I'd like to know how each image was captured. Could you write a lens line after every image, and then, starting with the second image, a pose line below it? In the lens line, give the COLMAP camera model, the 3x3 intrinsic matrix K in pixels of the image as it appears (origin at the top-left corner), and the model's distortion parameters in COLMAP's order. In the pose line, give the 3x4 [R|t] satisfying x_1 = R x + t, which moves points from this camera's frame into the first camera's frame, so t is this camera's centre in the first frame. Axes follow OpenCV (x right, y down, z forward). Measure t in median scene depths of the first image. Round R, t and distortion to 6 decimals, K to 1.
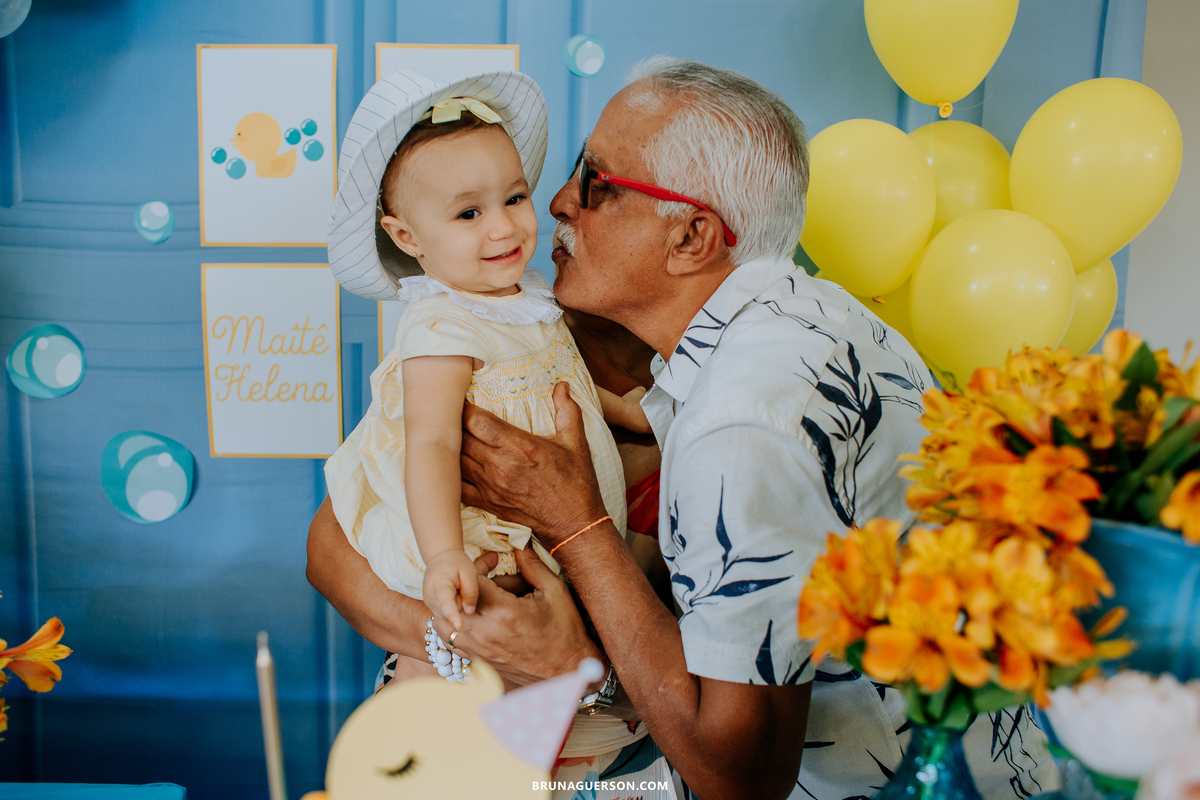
lens RADIAL K [[1041.1, 0, 578.7], [0, 1041.1, 404.2], [0, 0, 1]] dist [-0.011730, -0.001969]
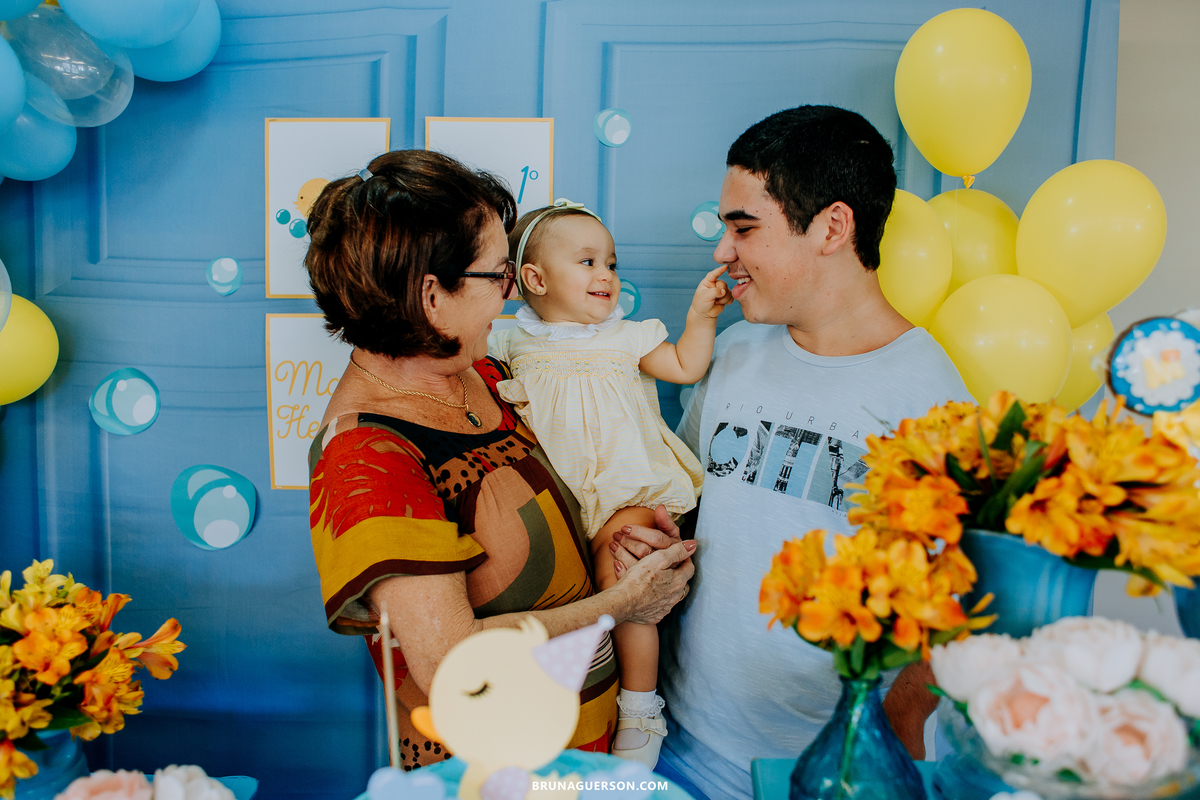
lens RADIAL K [[1071.1, 0, 600.0], [0, 1071.1, 400.0], [0, 0, 1]] dist [-0.030388, -0.002029]
pose [[0.999945, 0.001006, -0.010471, 0.010492], [-0.001386, 0.999338, -0.036342, -0.006389], [0.010428, 0.036354, 0.999285, -0.309944]]
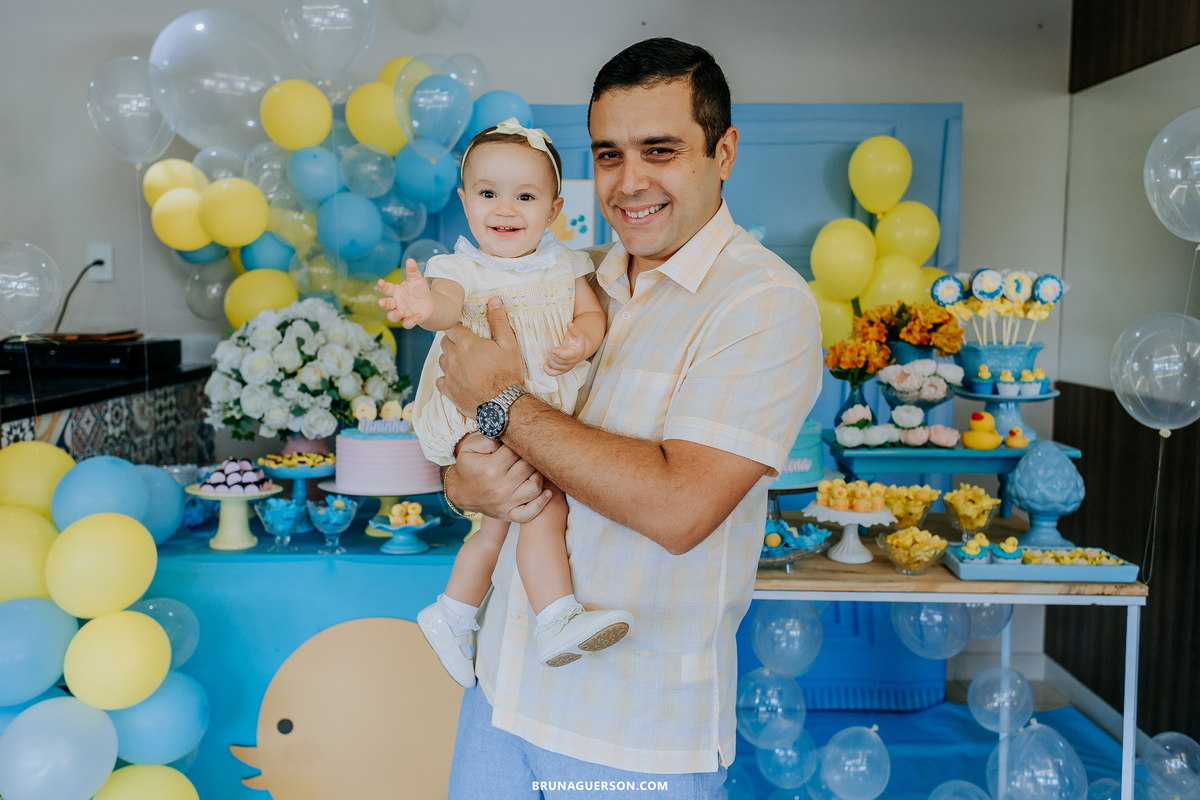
lens RADIAL K [[949.9, 0, 597.9], [0, 949.9, 327.6], [0, 0, 1]] dist [0.001248, 0.000456]
pose [[0.999789, -0.001998, 0.020448, -0.616069], [0.003572, 0.997008, -0.077221, 0.265593], [-0.020232, 0.077277, 0.996804, -2.226240]]
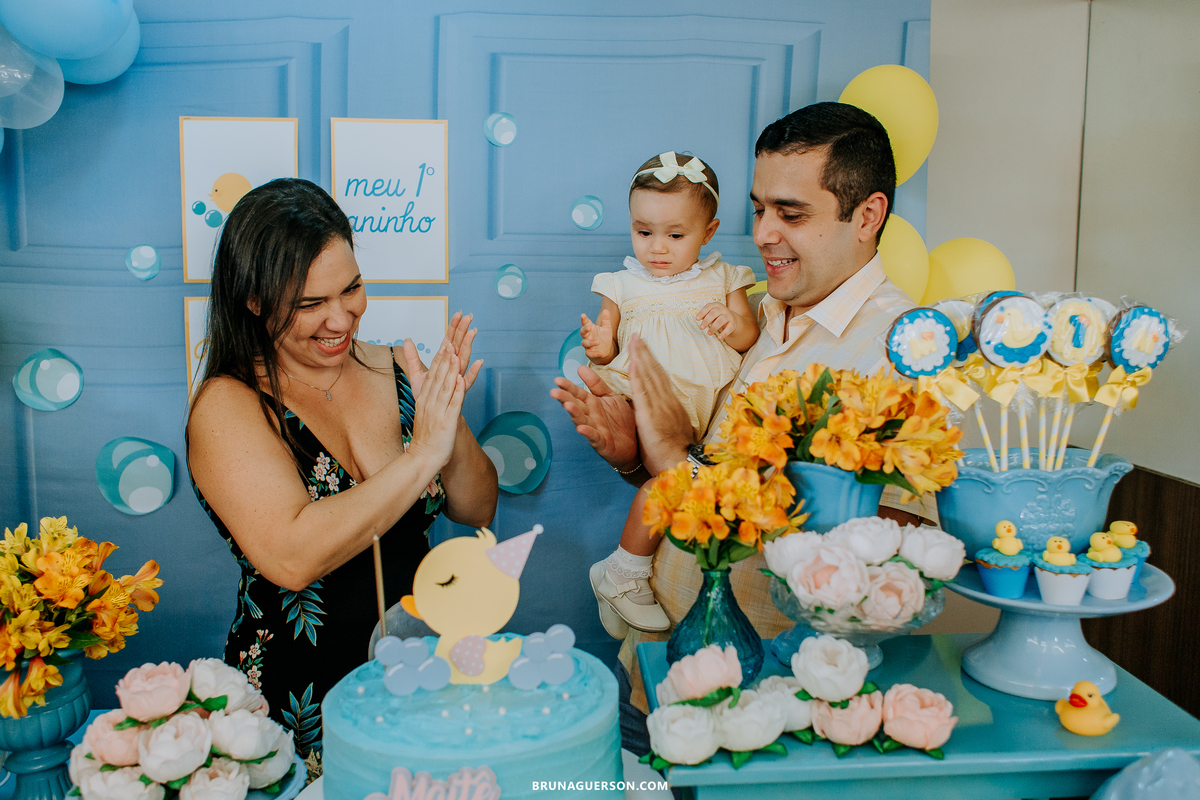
lens RADIAL K [[1071.1, 0, 600.0], [0, 1071.1, 400.0], [0, 0, 1]] dist [-0.030388, -0.002029]
pose [[0.993474, -0.016131, 0.112916, -0.061566], [0.017089, 0.999826, -0.007524, 0.004205], [-0.112775, 0.009404, 0.993576, -0.679246]]
